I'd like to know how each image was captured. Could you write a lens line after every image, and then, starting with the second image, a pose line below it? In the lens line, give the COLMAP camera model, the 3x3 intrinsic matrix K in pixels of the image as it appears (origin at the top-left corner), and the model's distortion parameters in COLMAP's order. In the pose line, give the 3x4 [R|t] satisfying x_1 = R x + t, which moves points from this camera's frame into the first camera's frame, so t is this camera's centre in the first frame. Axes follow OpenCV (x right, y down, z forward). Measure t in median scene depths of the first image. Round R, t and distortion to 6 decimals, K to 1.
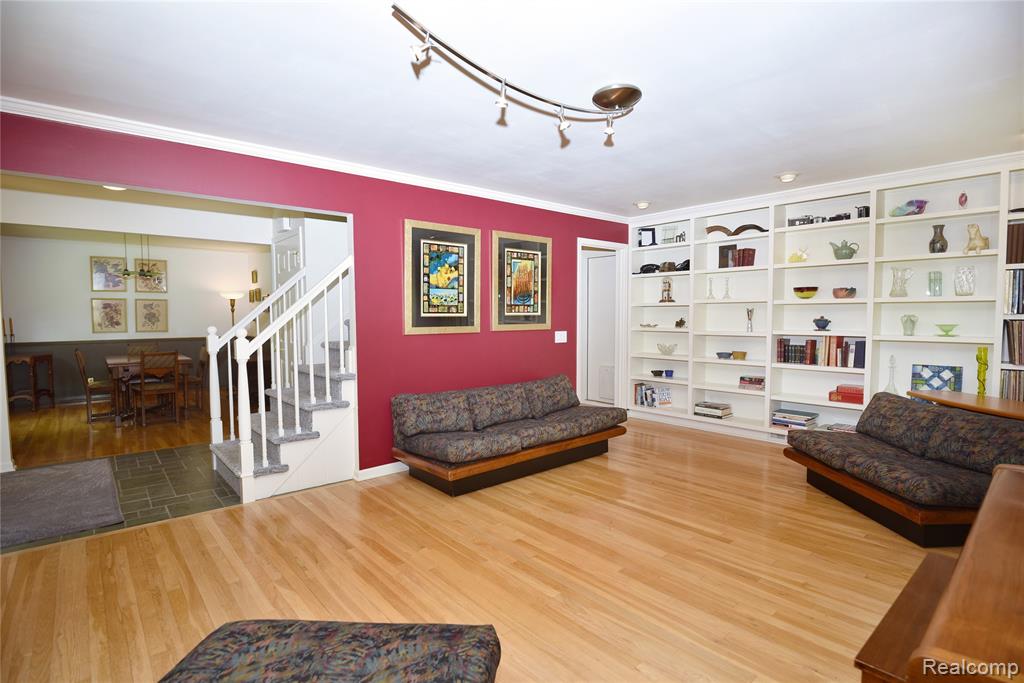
lens RADIAL K [[503.7, 0, 512.0], [0, 503.7, 351.4], [0, 0, 1]] dist [-0.027720, -0.001259]
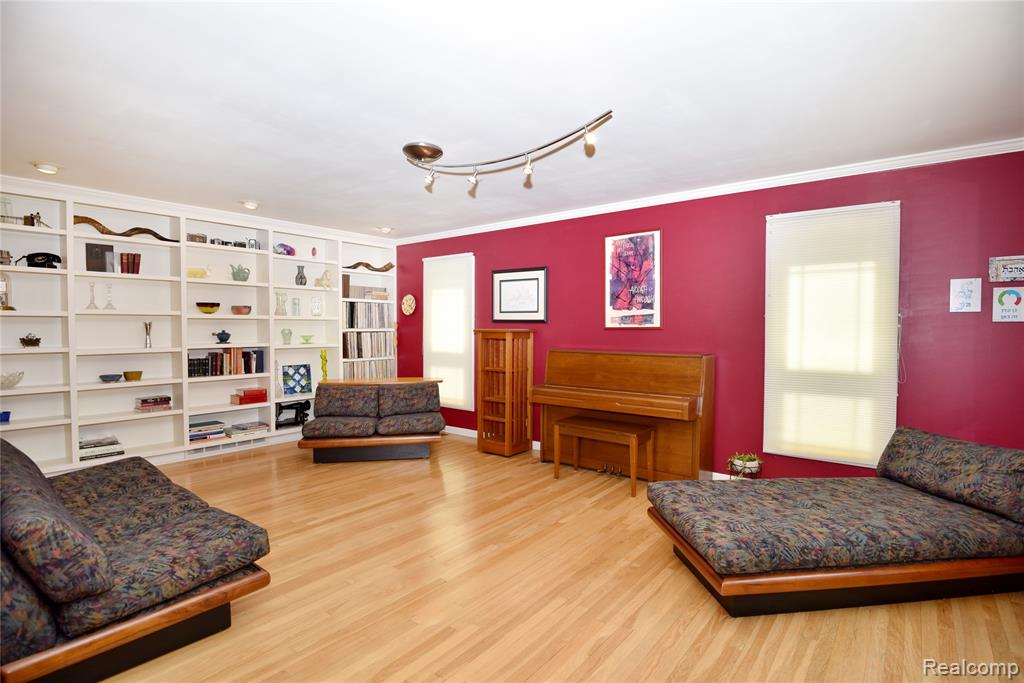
lens RADIAL K [[517.8, 0, 511.2], [0, 517.8, 351.8], [0, 0, 1]] dist [-0.005223, -0.000868]
pose [[-0.187393, -0.042345, 0.981372, -0.618229], [0.069703, 0.995979, 0.056285, -0.043590], [-0.979809, 0.078953, -0.183688, 0.593939]]
